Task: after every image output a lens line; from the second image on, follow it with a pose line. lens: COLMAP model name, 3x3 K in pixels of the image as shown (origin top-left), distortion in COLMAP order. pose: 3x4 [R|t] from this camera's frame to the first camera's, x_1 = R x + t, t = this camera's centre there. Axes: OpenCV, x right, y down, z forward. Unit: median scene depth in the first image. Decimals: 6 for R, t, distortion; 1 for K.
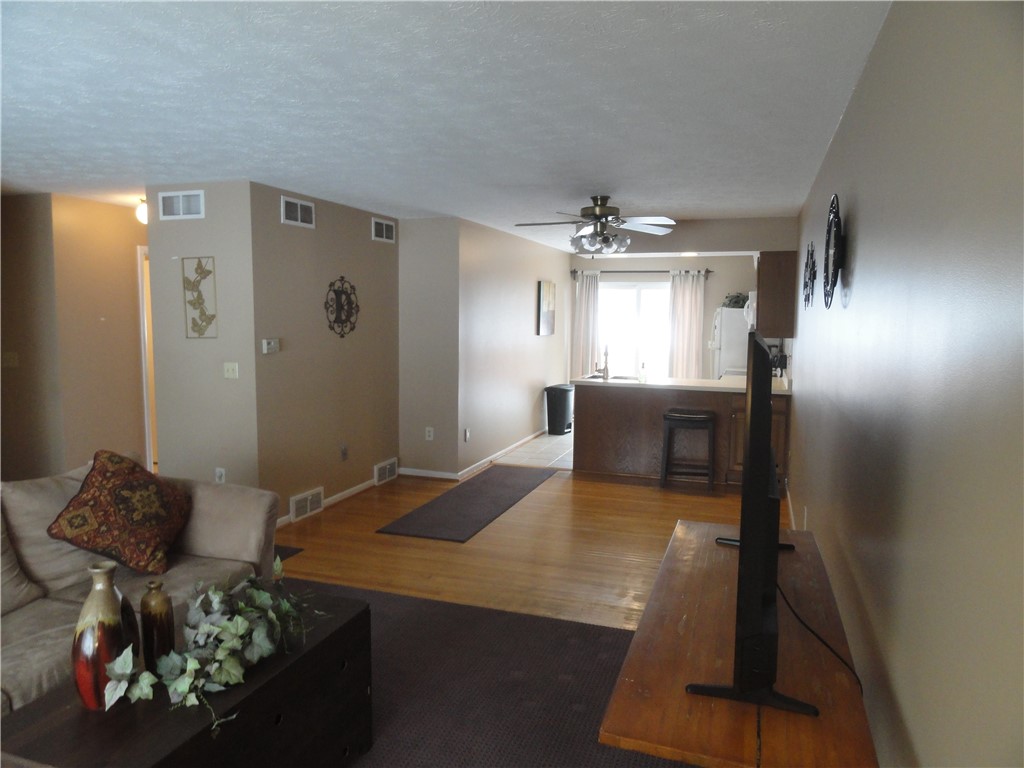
lens RADIAL K [[715.2, 0, 508.6], [0, 715.2, 386.7], [0, 0, 1]] dist [0.001282, 0.000351]
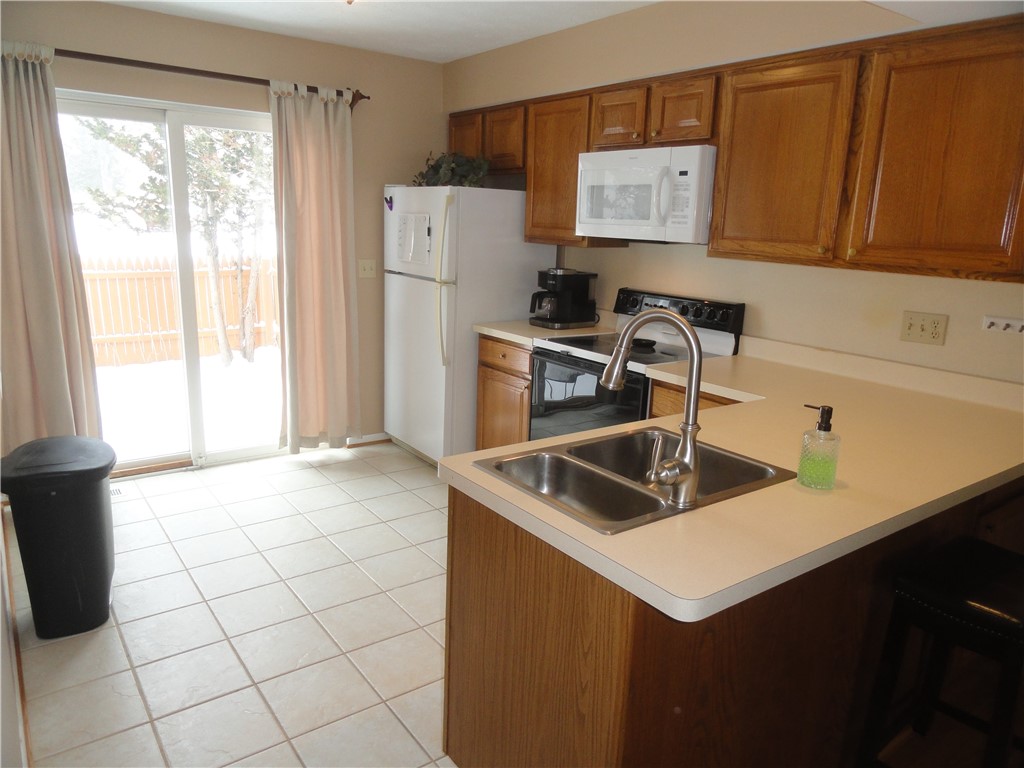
lens RADIAL K [[715.2, 0, 508.6], [0, 715.2, 386.7], [0, 0, 1]] dist [0.001282, 0.000351]
pose [[0.574344, -0.178485, 0.798920, -0.077851], [0.054578, 0.982119, 0.180178, -0.125697], [-0.816793, -0.059881, 0.573815, 1.338309]]
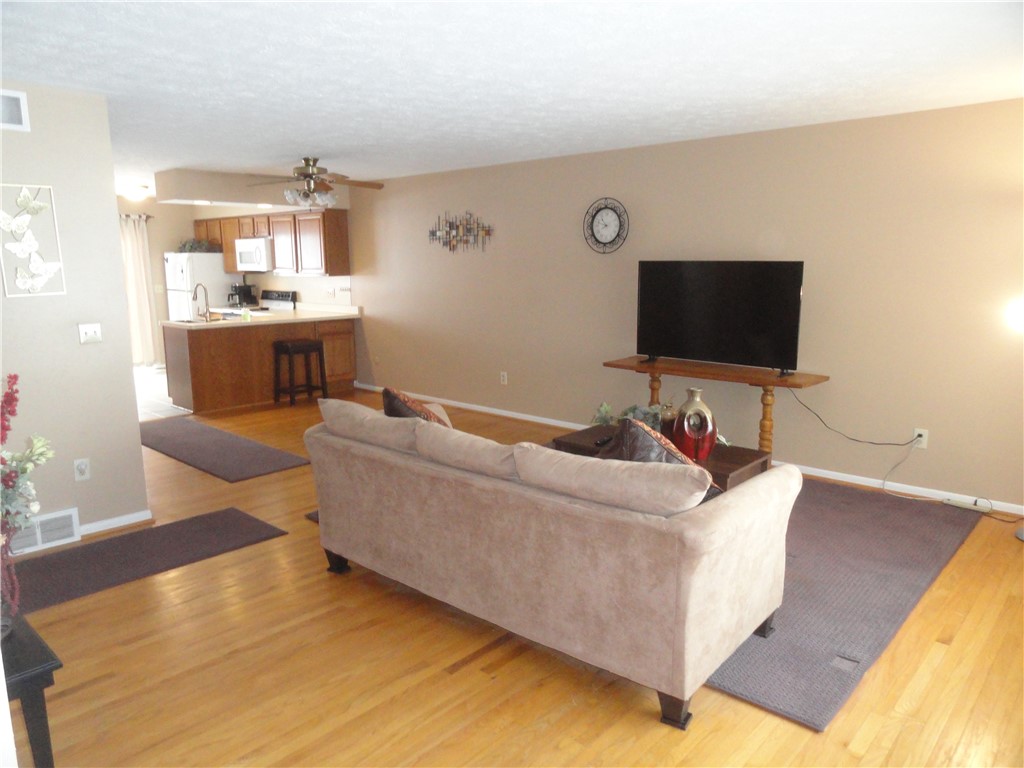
lens RADIAL K [[715.2, 0, 508.6], [0, 715.2, 386.7], [0, 0, 1]] dist [0.001282, 0.000351]
pose [[0.401697, -0.172469, 0.899385, -0.935686], [0.103565, 0.984361, 0.142508, -0.030178], [-0.909898, 0.035900, 0.413277, 0.245818]]
